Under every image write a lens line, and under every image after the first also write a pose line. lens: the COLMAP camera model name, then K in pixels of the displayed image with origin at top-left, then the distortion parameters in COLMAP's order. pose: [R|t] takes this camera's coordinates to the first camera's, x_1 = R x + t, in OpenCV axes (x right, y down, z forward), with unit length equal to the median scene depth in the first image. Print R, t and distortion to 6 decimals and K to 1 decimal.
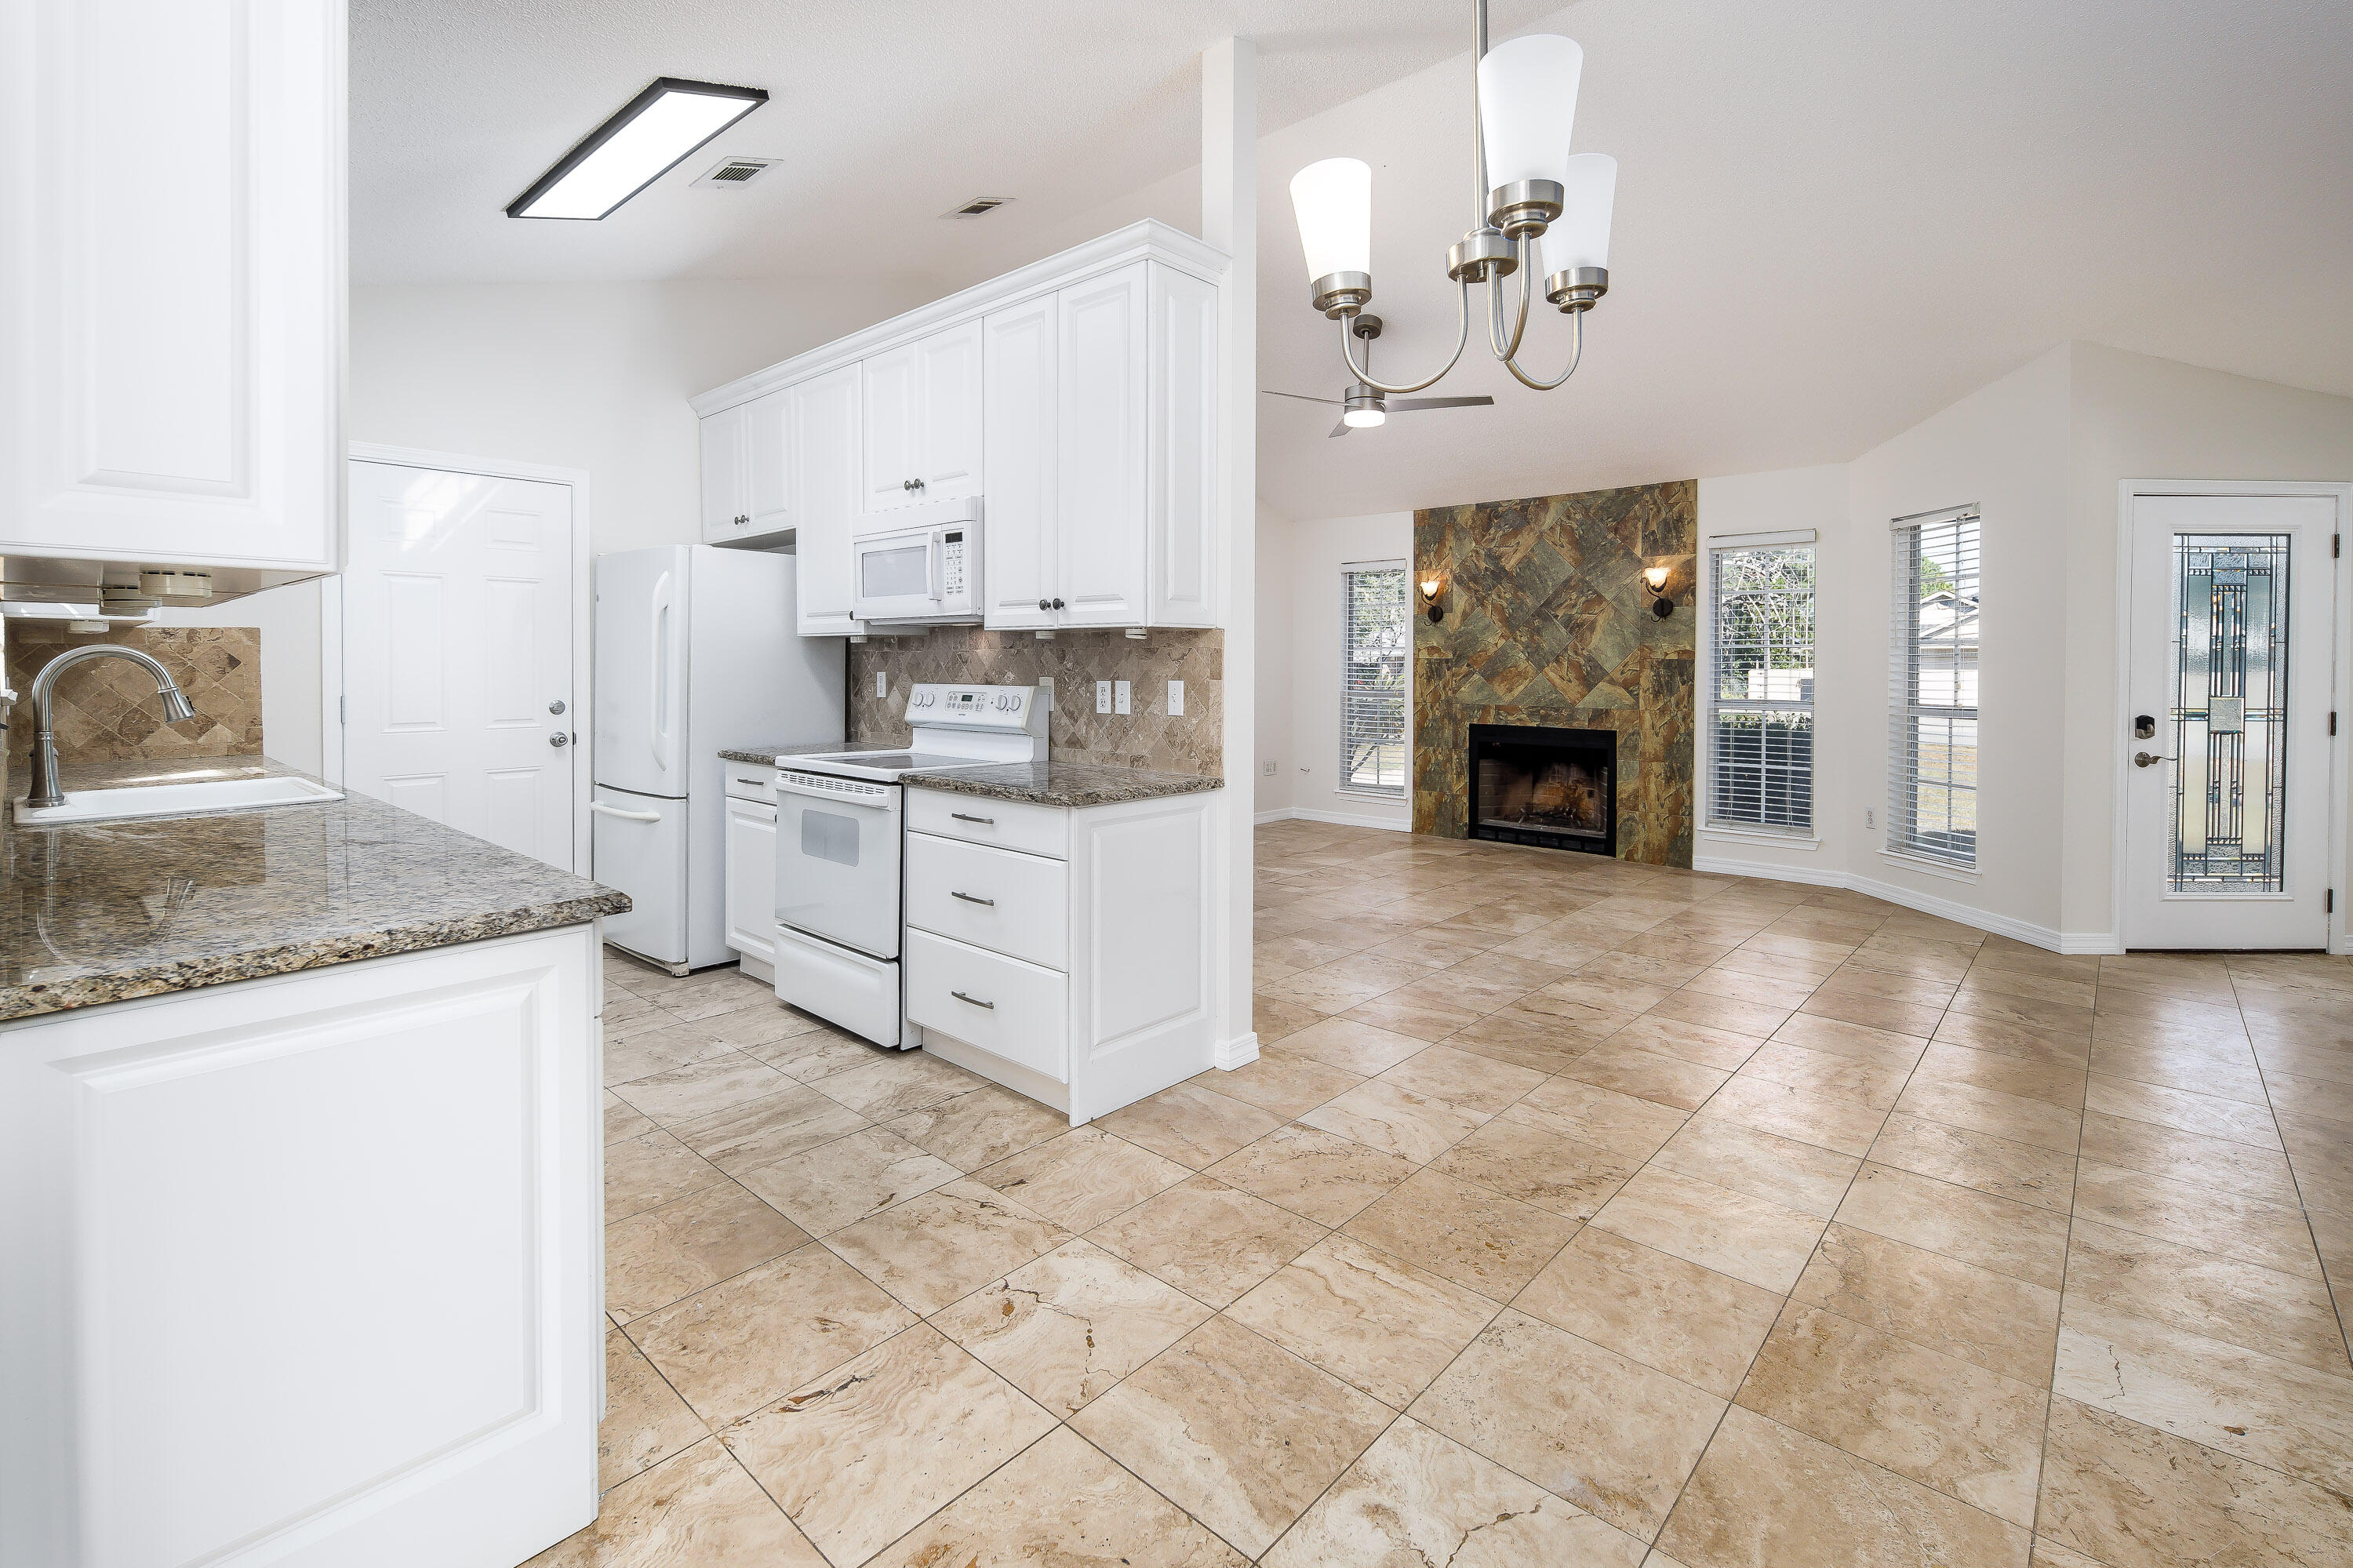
lens RADIAL K [[1037.0, 0, 1181.3], [0, 1037.0, 676.2], [0, 0, 1]] dist [-0.002492, -0.000003]
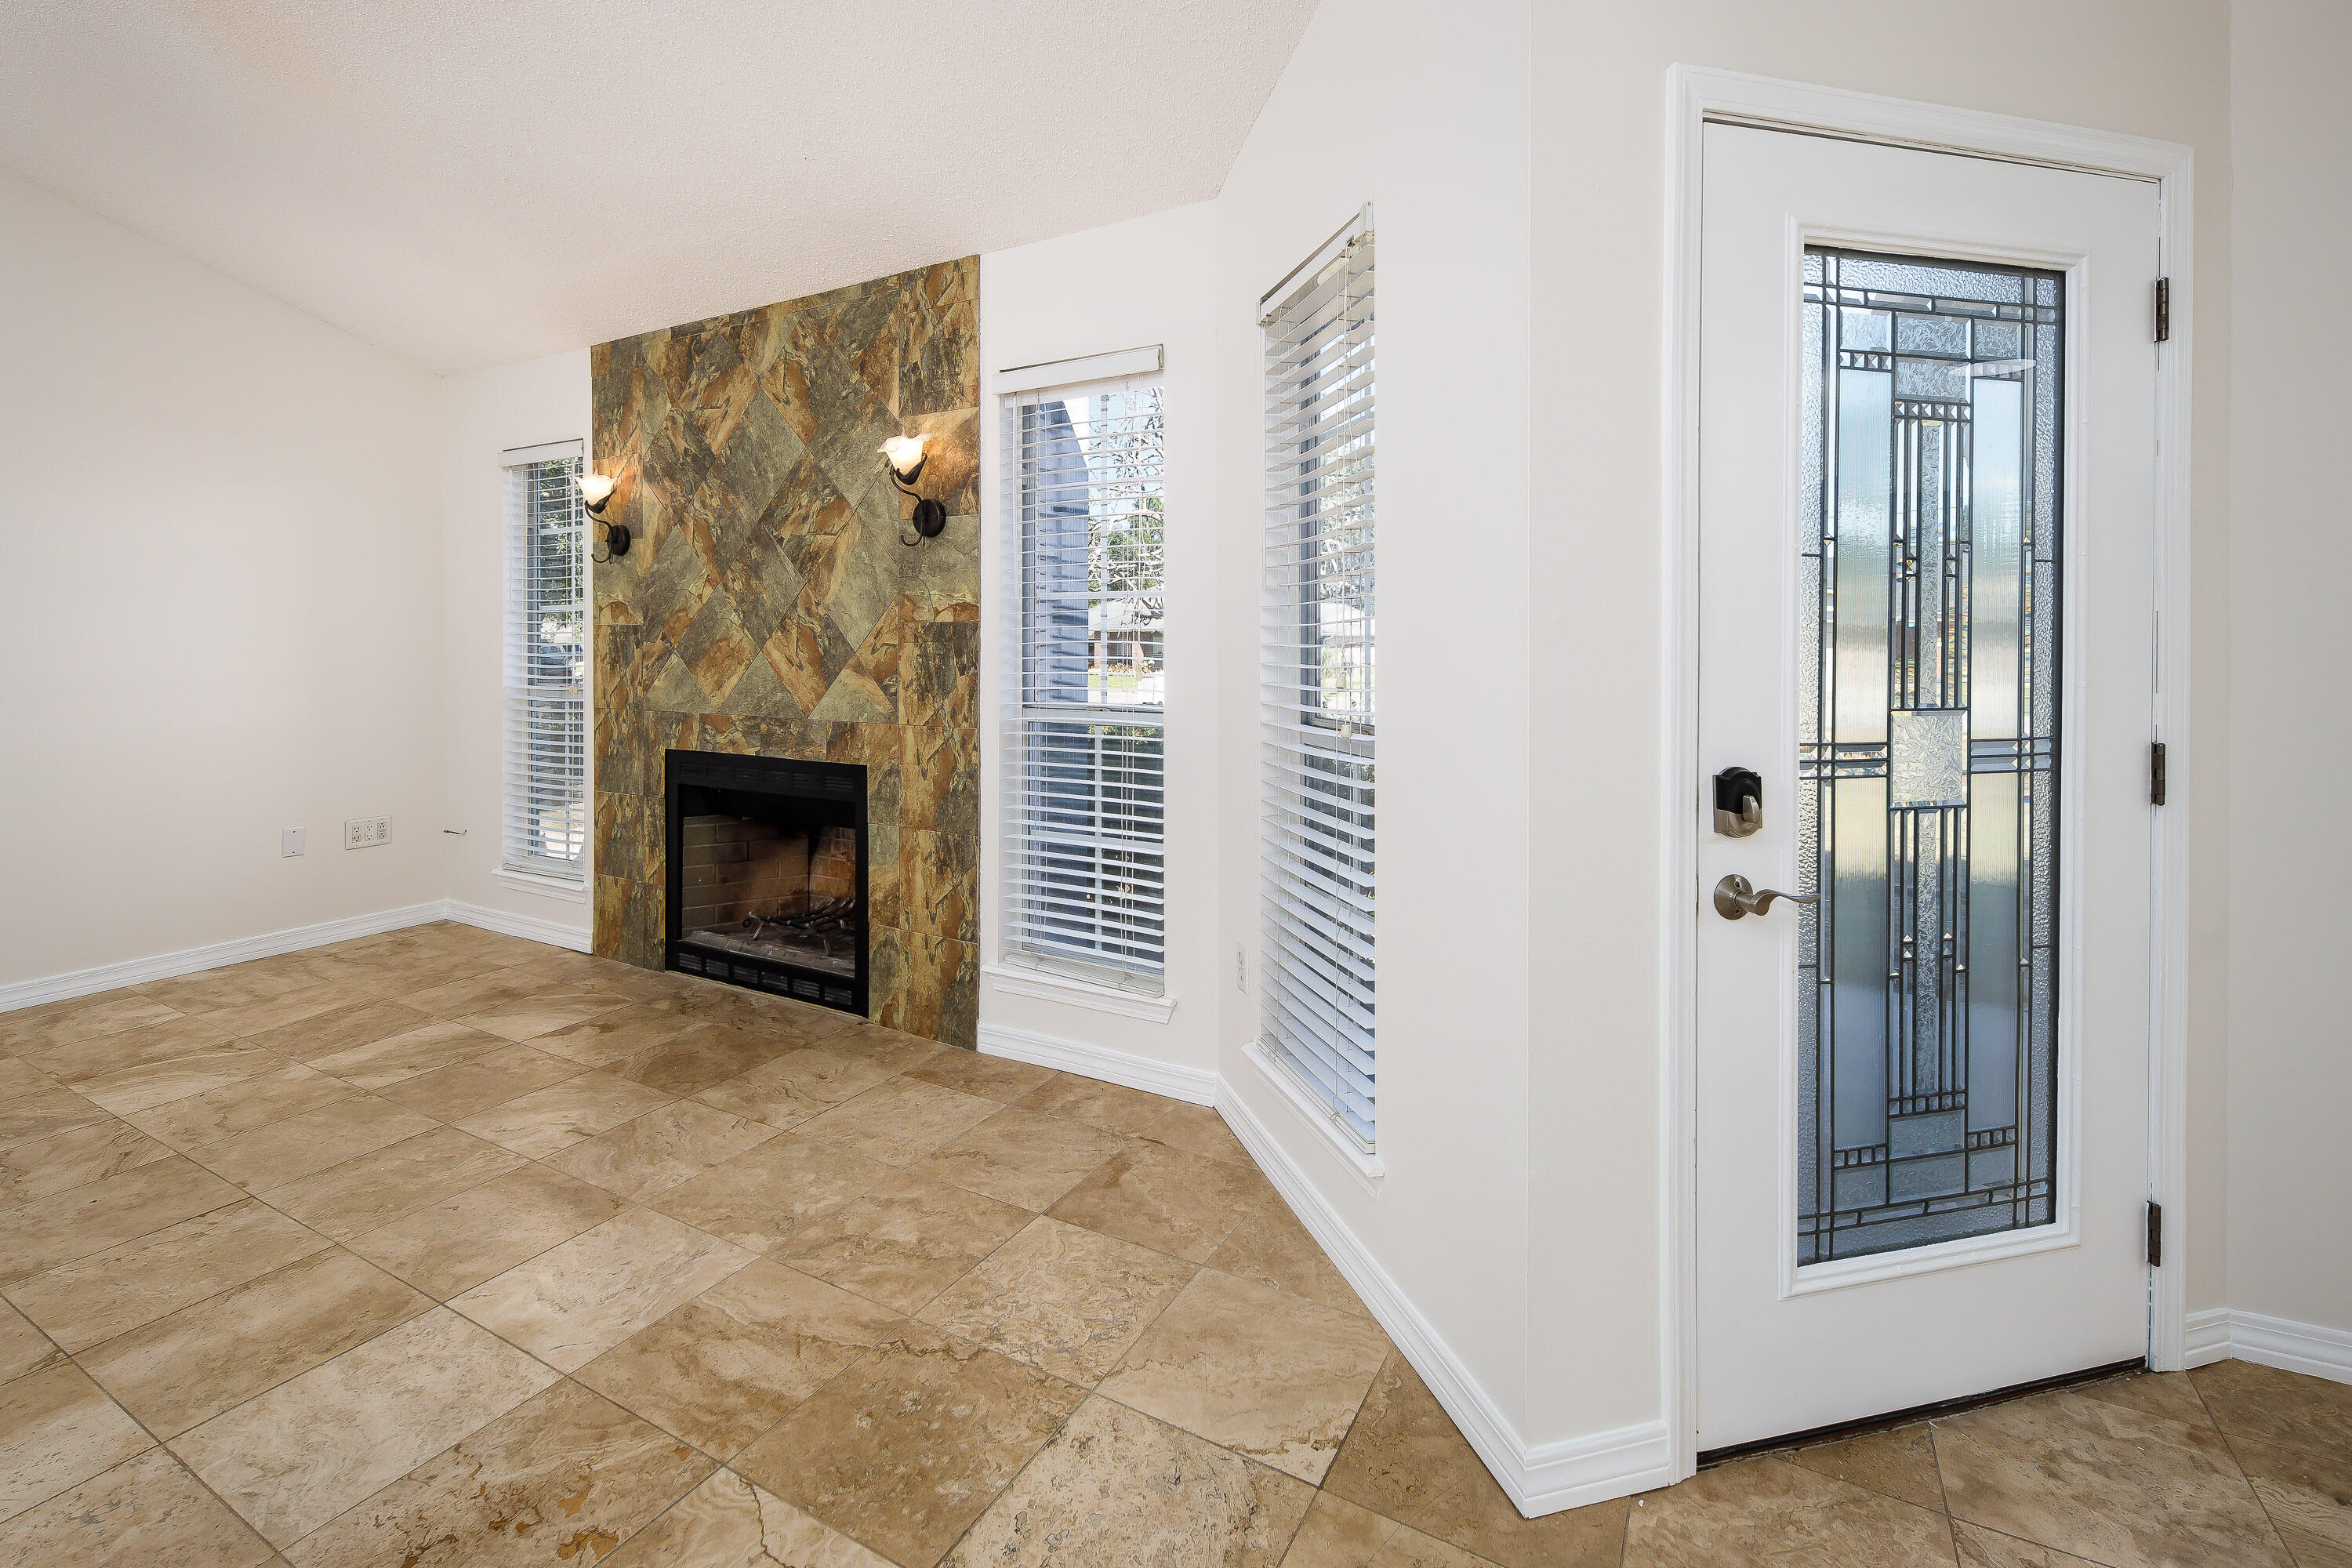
lens RADIAL K [[1036.5, 0, 1184.2], [0, 1036.5, 649.9], [0, 0, 1]] dist [-0.002492, -0.000003]
pose [[0.972825, -0.006413, 0.231452, 0.739527], [0.007292, 0.999969, -0.002941, -0.001481], [-0.231426, 0.004549, 0.972842, 0.777694]]
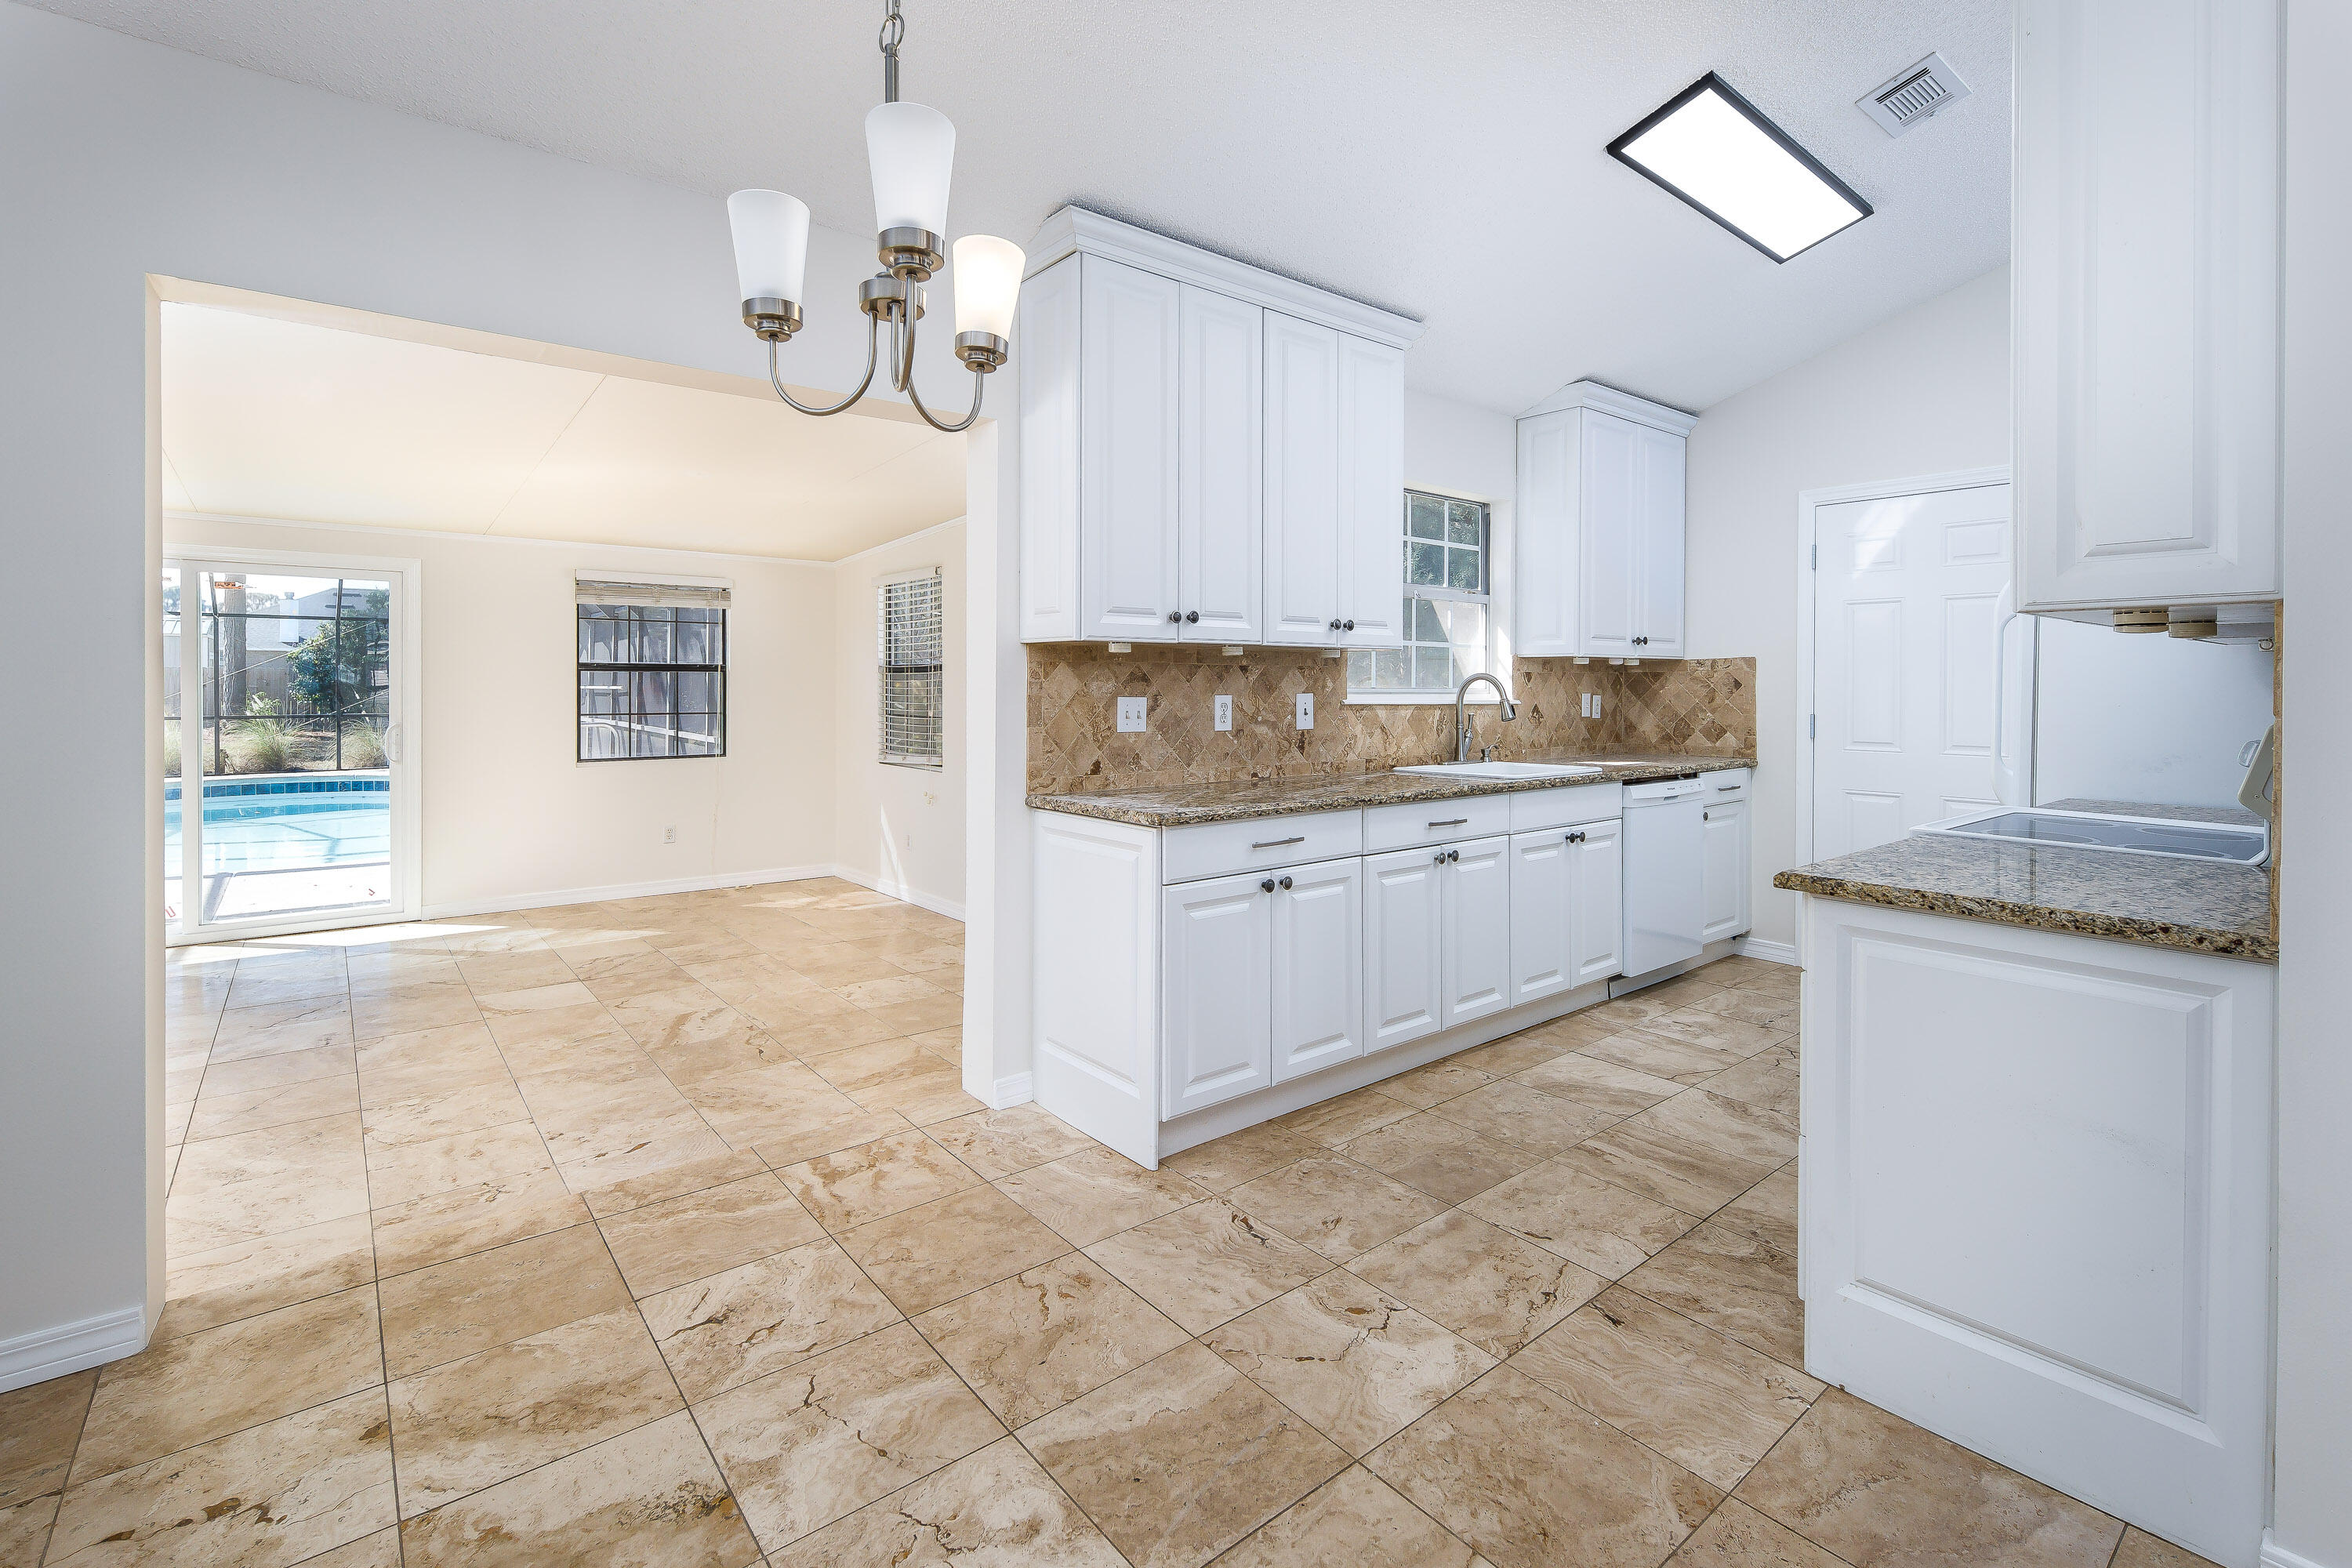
lens RADIAL K [[1036.5, 0, 1165.3], [0, 1036.5, 701.9], [0, 0, 1]] dist [-0.002492, -0.000003]
pose [[-0.156392, 0.014178, -0.987593, 0.407560], [-0.016937, 0.999711, 0.017034, -0.001828], [0.987550, 0.019391, -0.156107, 0.453803]]
